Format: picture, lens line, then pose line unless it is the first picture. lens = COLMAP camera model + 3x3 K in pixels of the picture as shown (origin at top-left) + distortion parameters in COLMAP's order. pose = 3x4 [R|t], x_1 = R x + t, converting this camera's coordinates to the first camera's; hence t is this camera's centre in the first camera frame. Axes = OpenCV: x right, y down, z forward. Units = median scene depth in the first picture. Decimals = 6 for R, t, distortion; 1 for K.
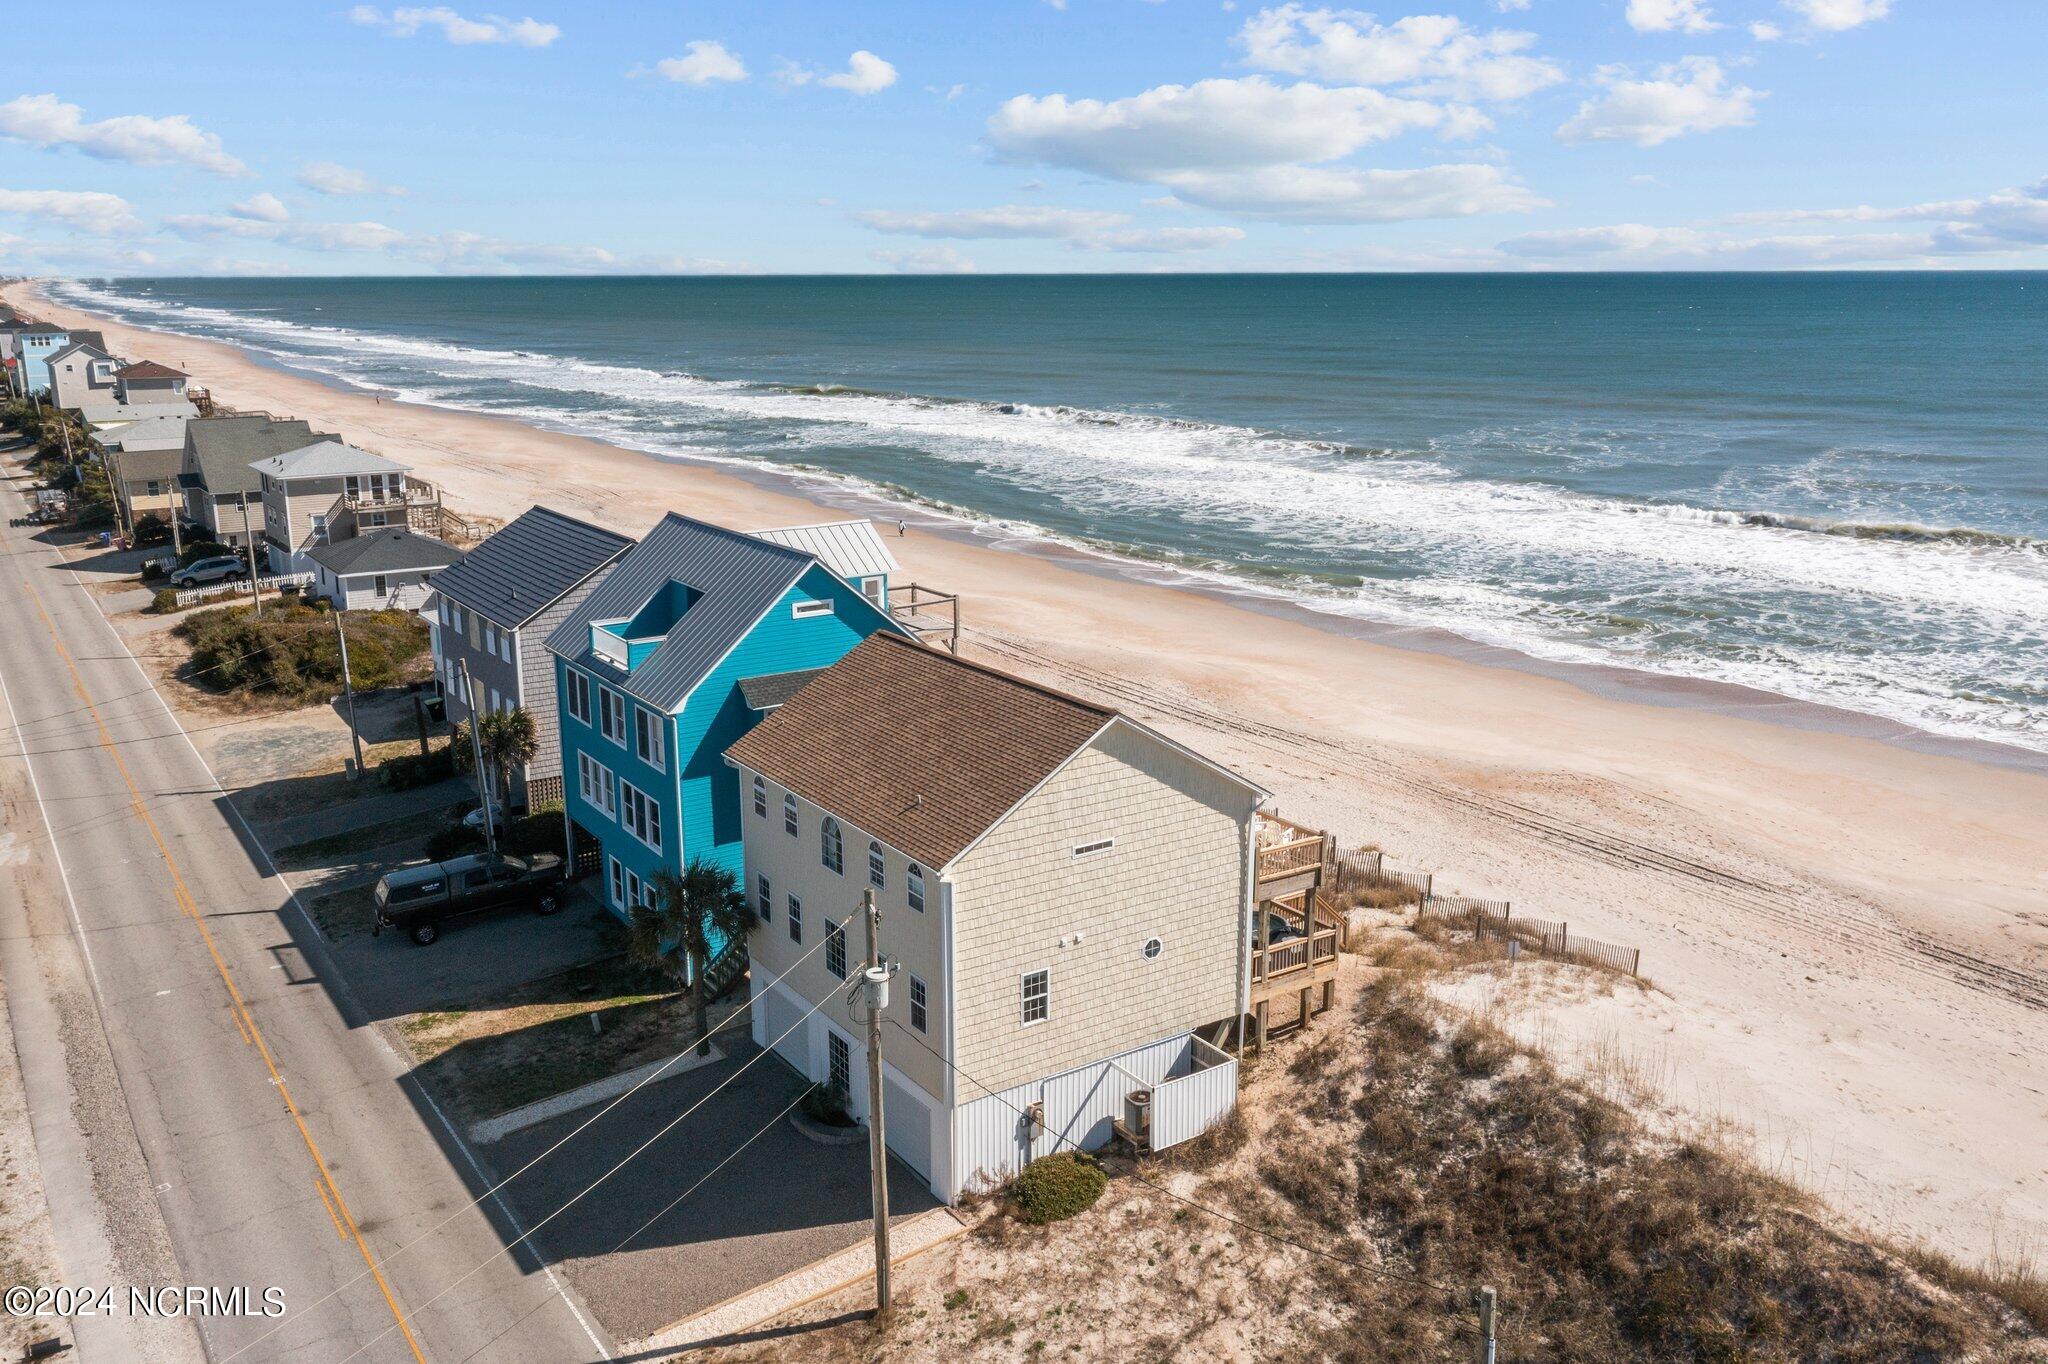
lens RADIAL K [[1641.5, 0, 1027.6], [0, 1641.5, 688.3], [0, 0, 1]] dist [-0.002222, -0.011105]
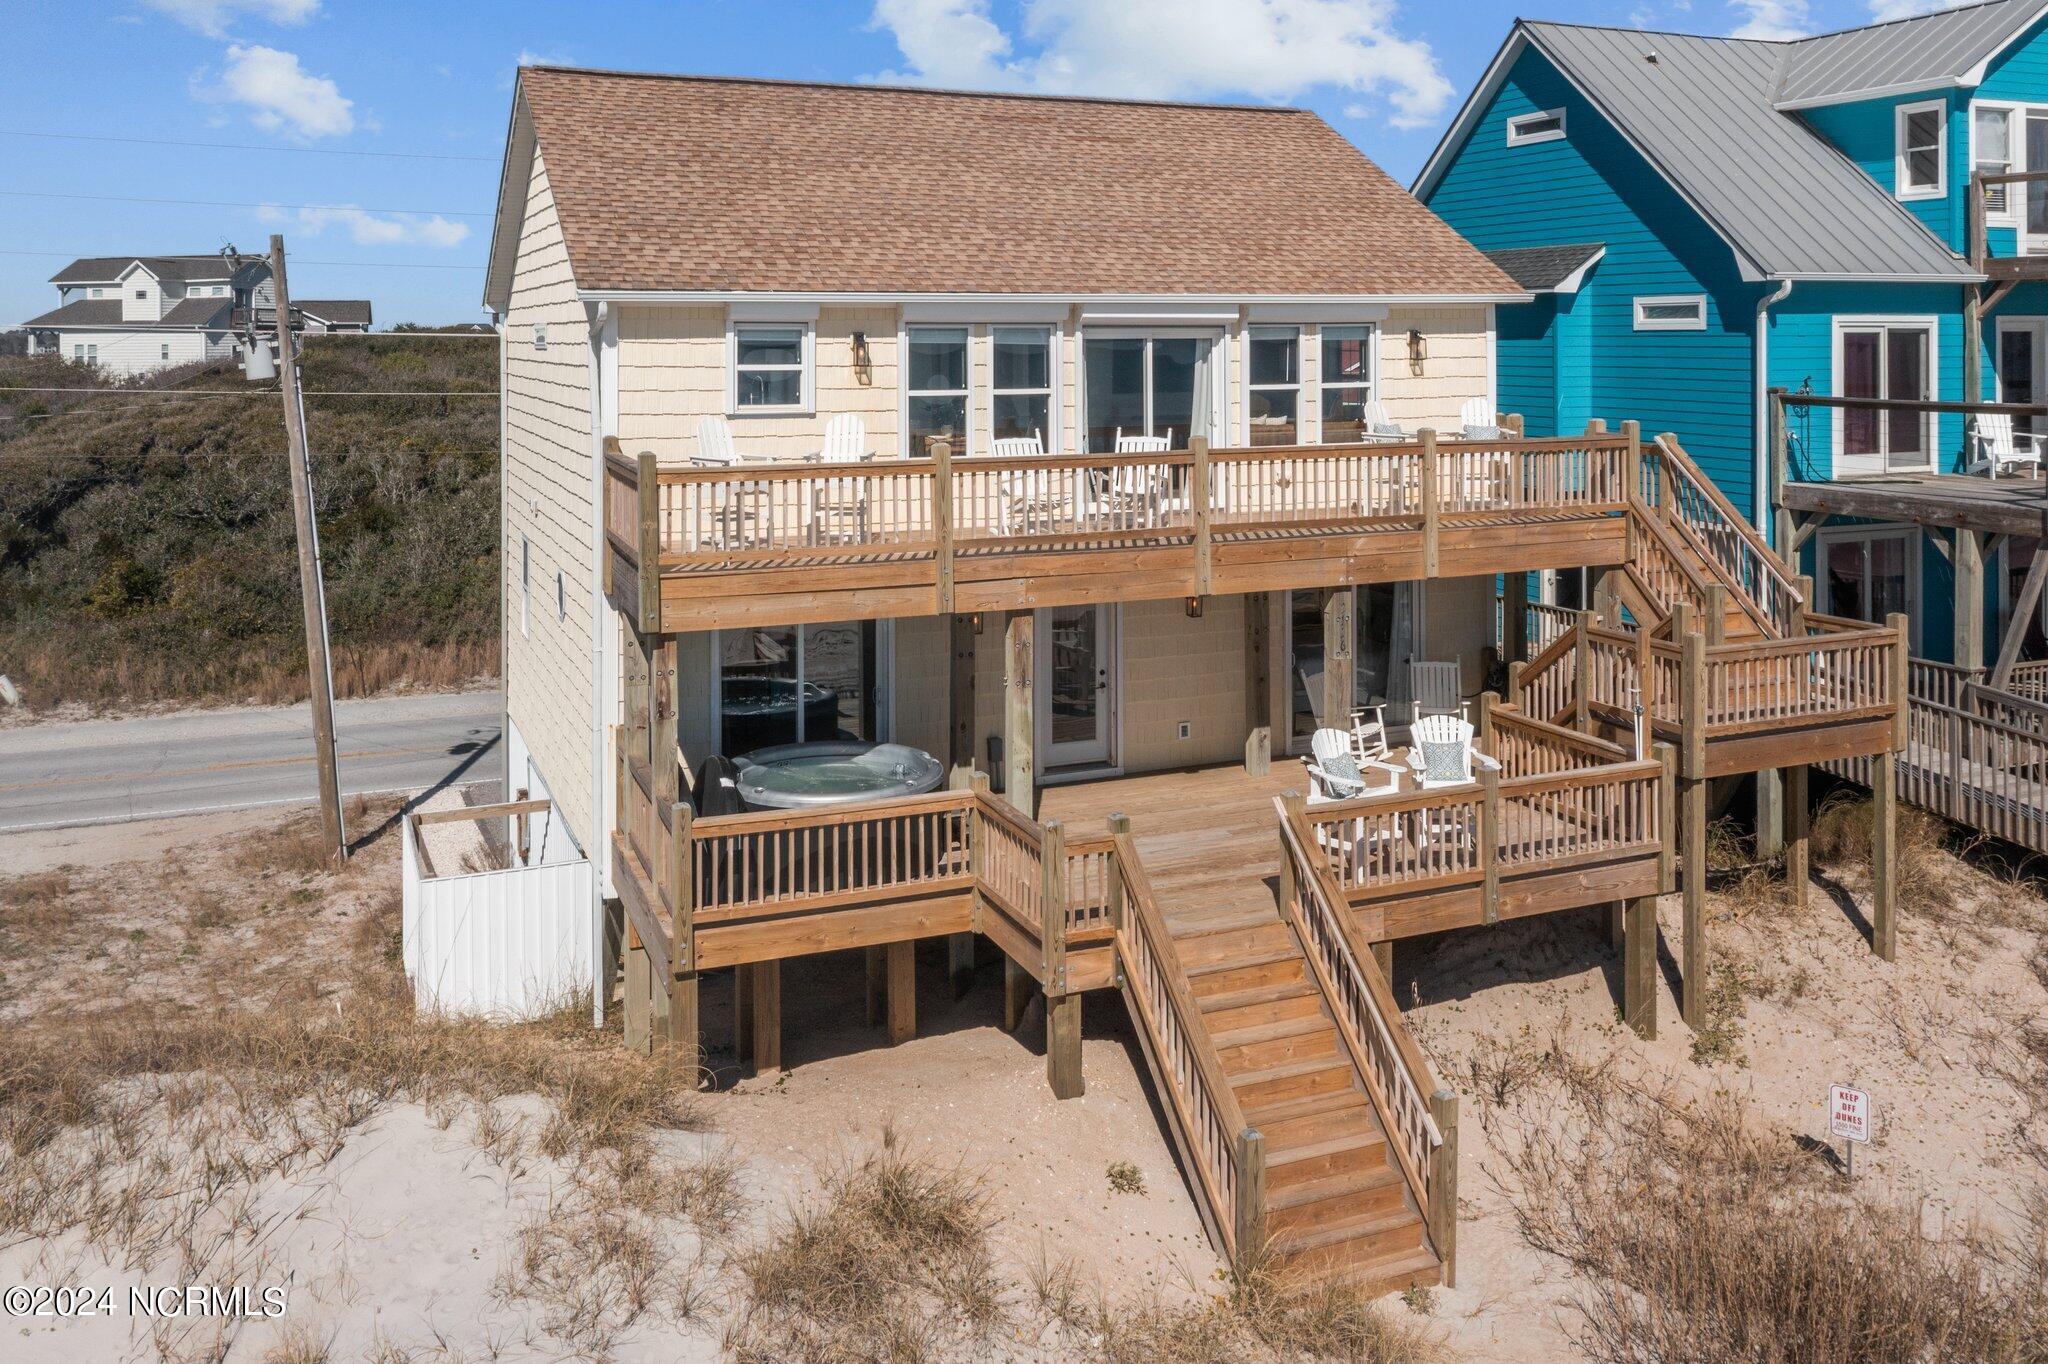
lens RADIAL K [[1710.7, 0, 1019.3], [0, 1710.7, 328.7], [0, 0, 1]] dist [-0.003060, -0.006531]
pose [[-0.193306, -0.000817, -0.981138, 0.528137], [-0.235202, 0.970880, 0.045531, 0.032514], [0.952530, 0.239567, -0.187869, 1.196268]]
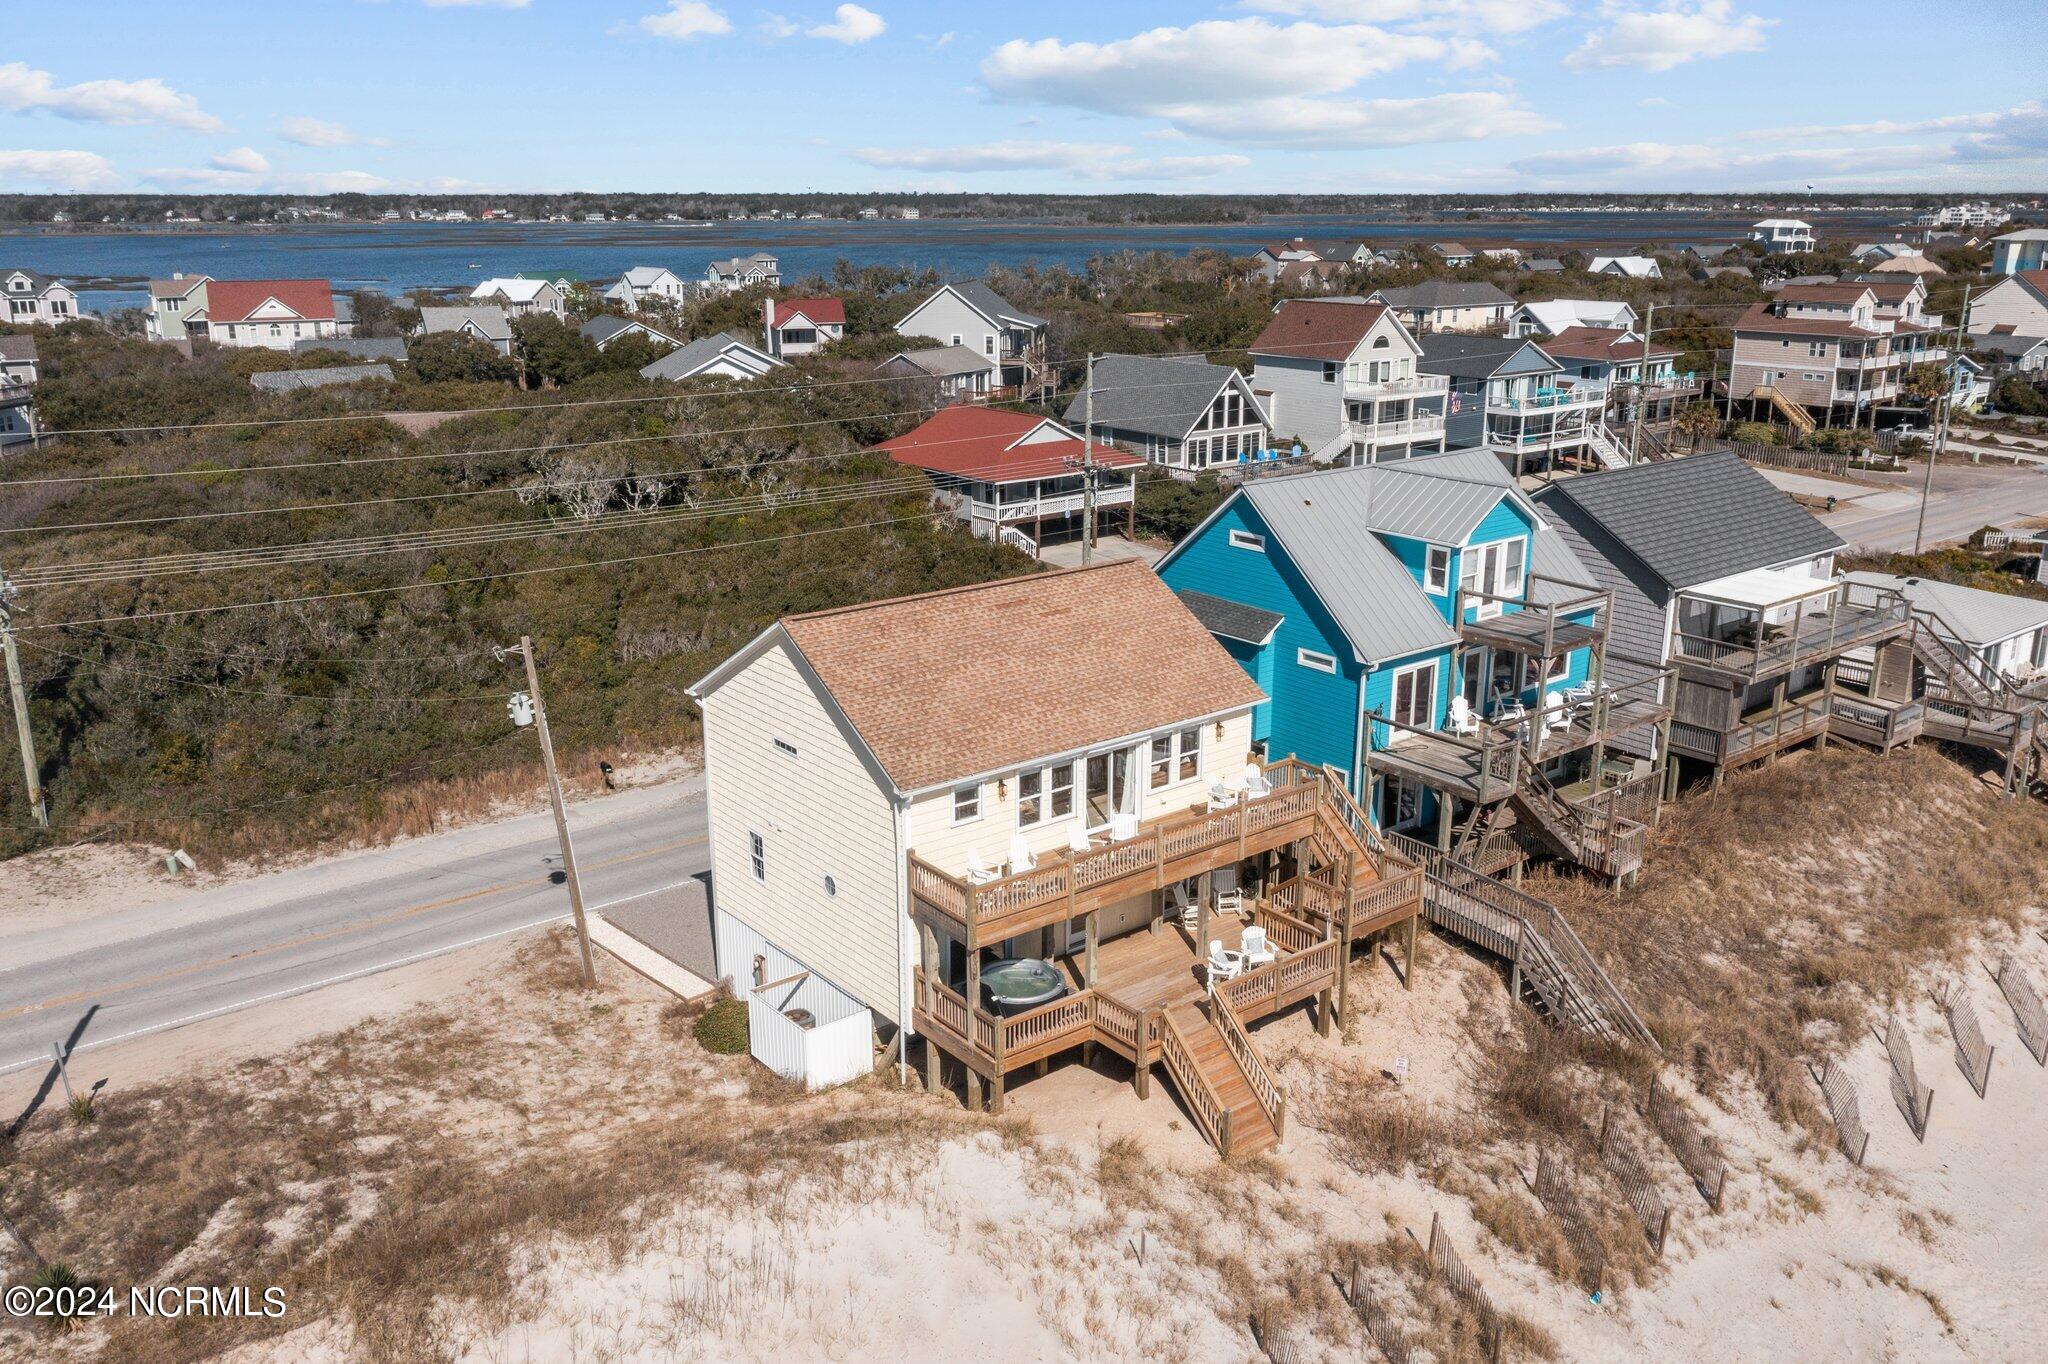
lens RADIAL K [[1653.3, 0, 1018.4], [0, 1653.3, 675.2], [0, 0, 1]] dist [-0.005768, 0.005313]
pose [[0.078604, 0.277364, -0.957544, 0.976446], [-0.241852, 0.937127, 0.251596, -0.227001], [0.967124, 0.211807, 0.140743, 0.941578]]
